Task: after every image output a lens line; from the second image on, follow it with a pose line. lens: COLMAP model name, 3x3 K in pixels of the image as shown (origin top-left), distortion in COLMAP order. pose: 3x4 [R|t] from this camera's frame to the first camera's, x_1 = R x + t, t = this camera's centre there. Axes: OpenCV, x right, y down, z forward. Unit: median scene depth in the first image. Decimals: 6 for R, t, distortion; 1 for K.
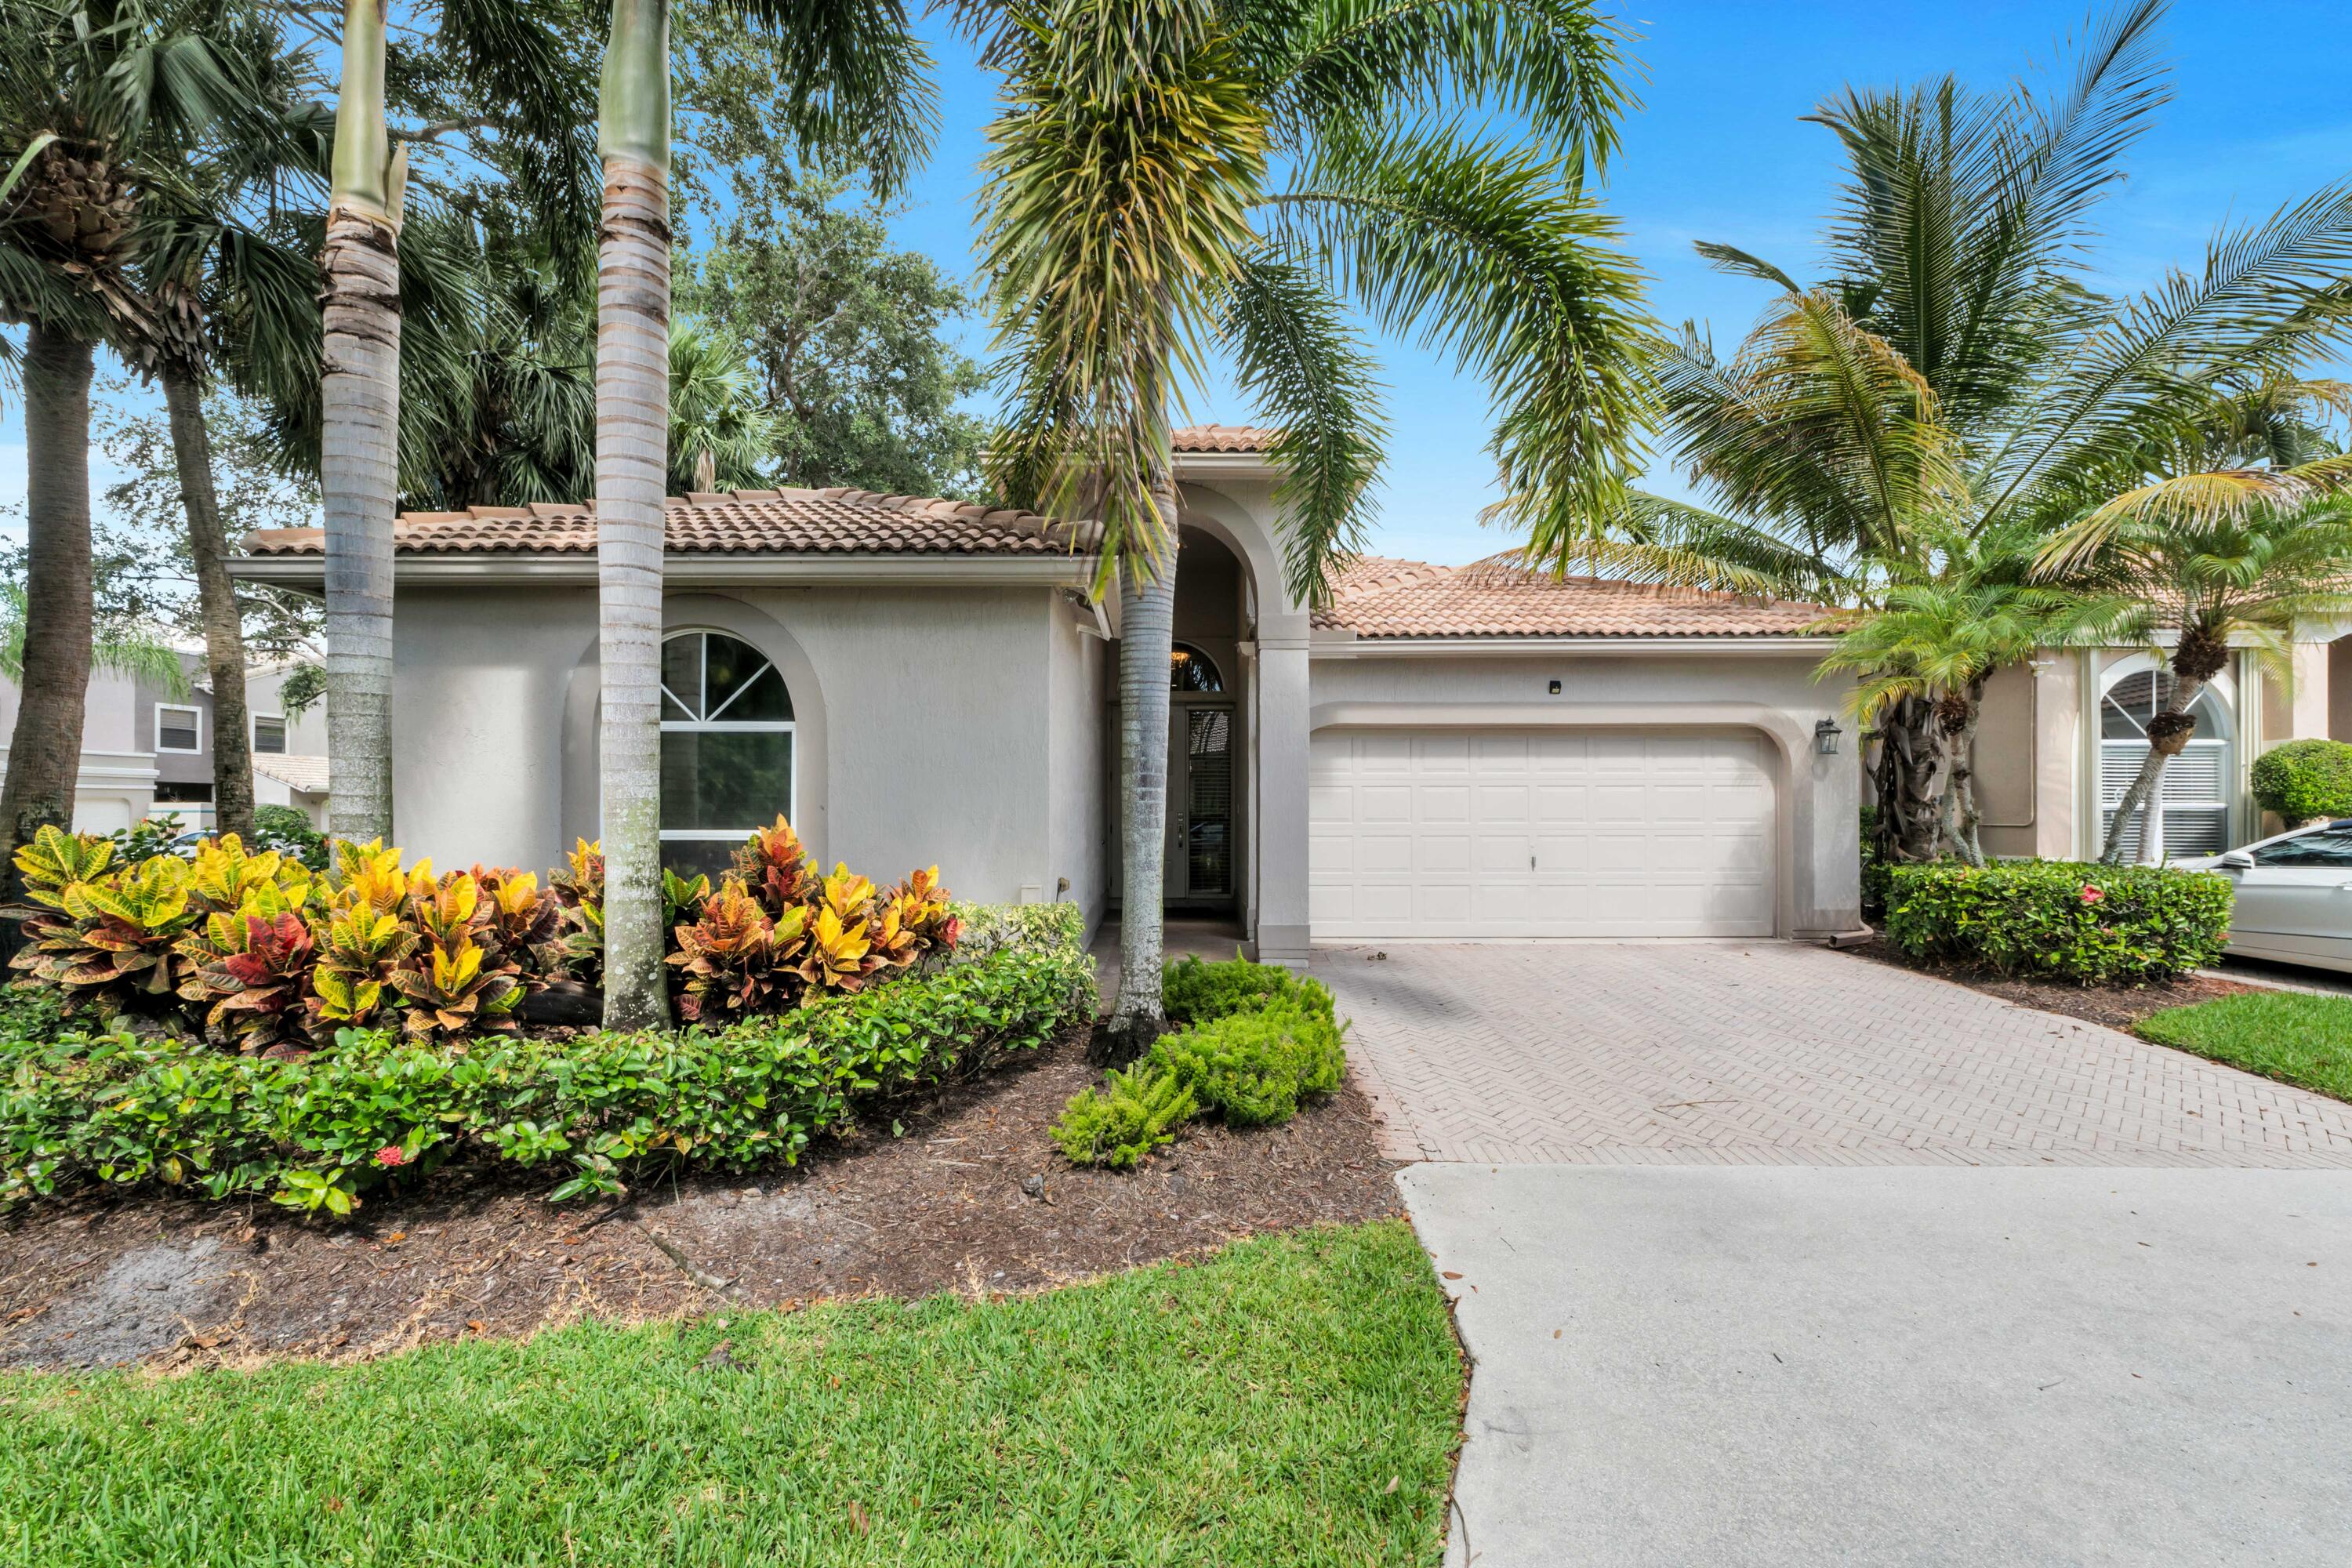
lens RADIAL K [[1017.5, 0, 1176.0], [0, 1017.5, 784.0], [0, 0, 1]] dist [-0.008998, -0.000243]
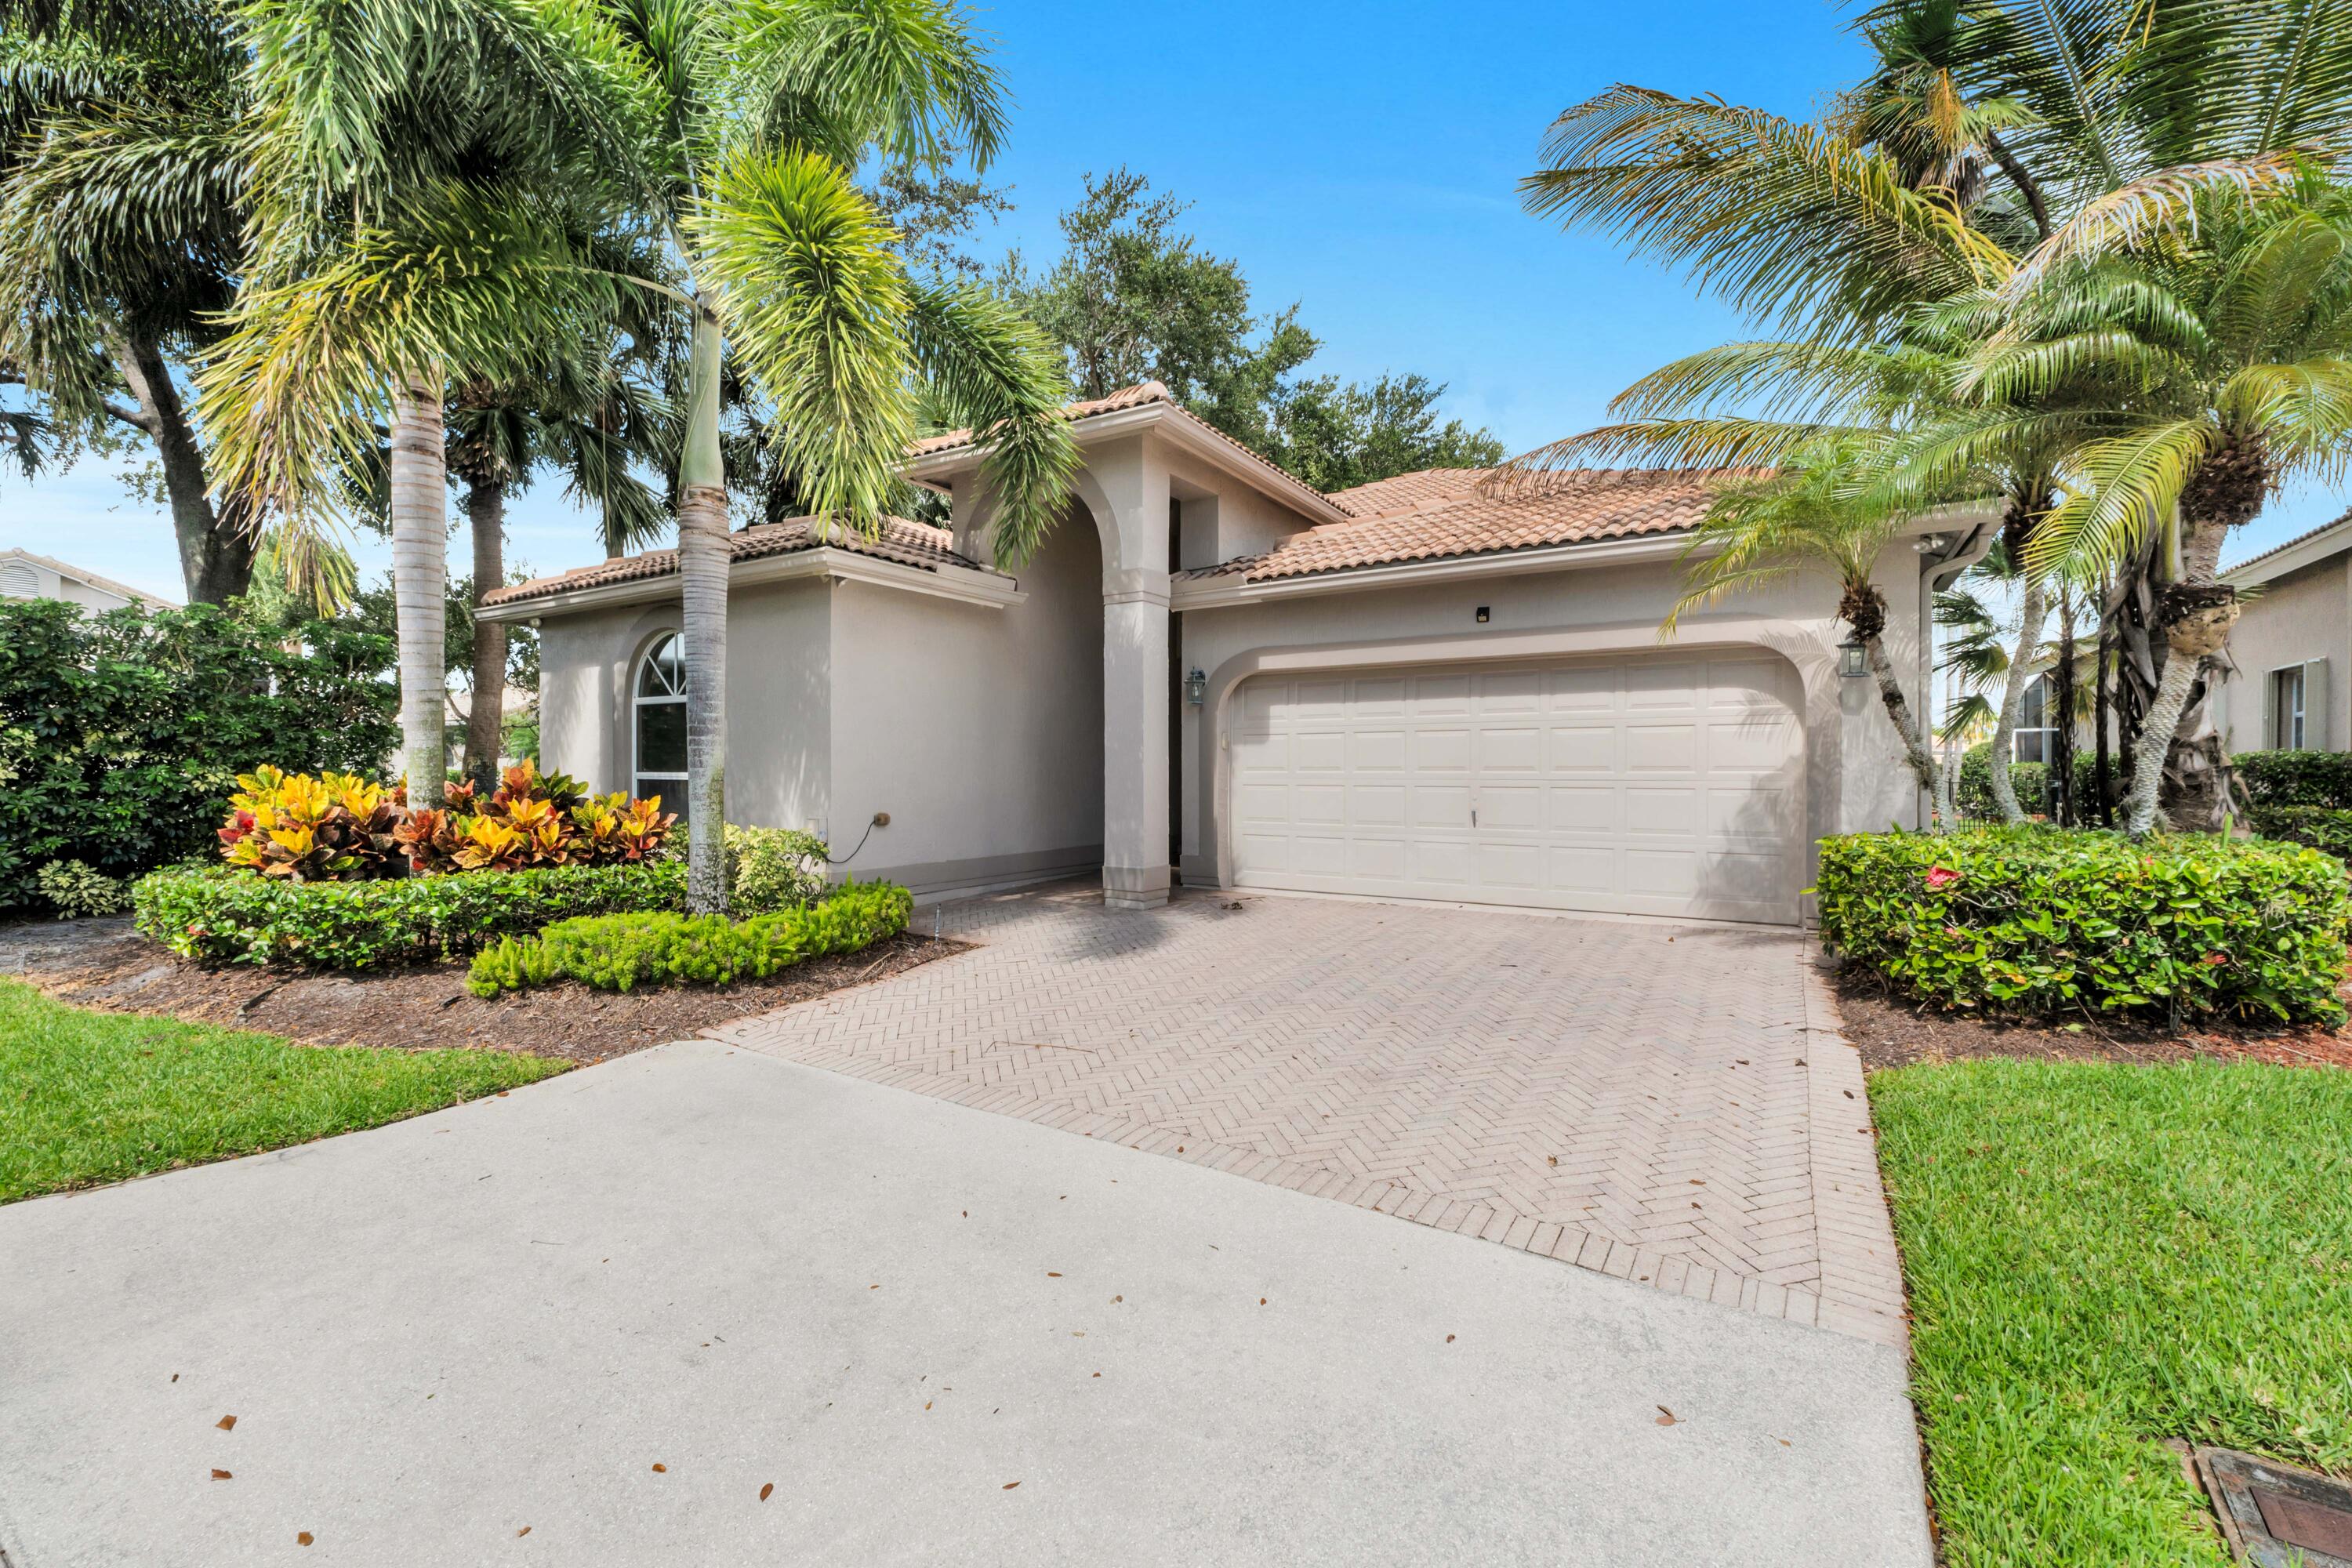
lens RADIAL K [[1017.5, 0, 1176.0], [0, 1017.5, 784.0], [0, 0, 1]] dist [-0.008998, -0.000243]
pose [[0.844657, 0.008603, -0.535238, 0.906035], [0.014179, 0.999161, 0.038435, 0.016809], [0.535120, -0.040053, 0.843826, 0.186392]]
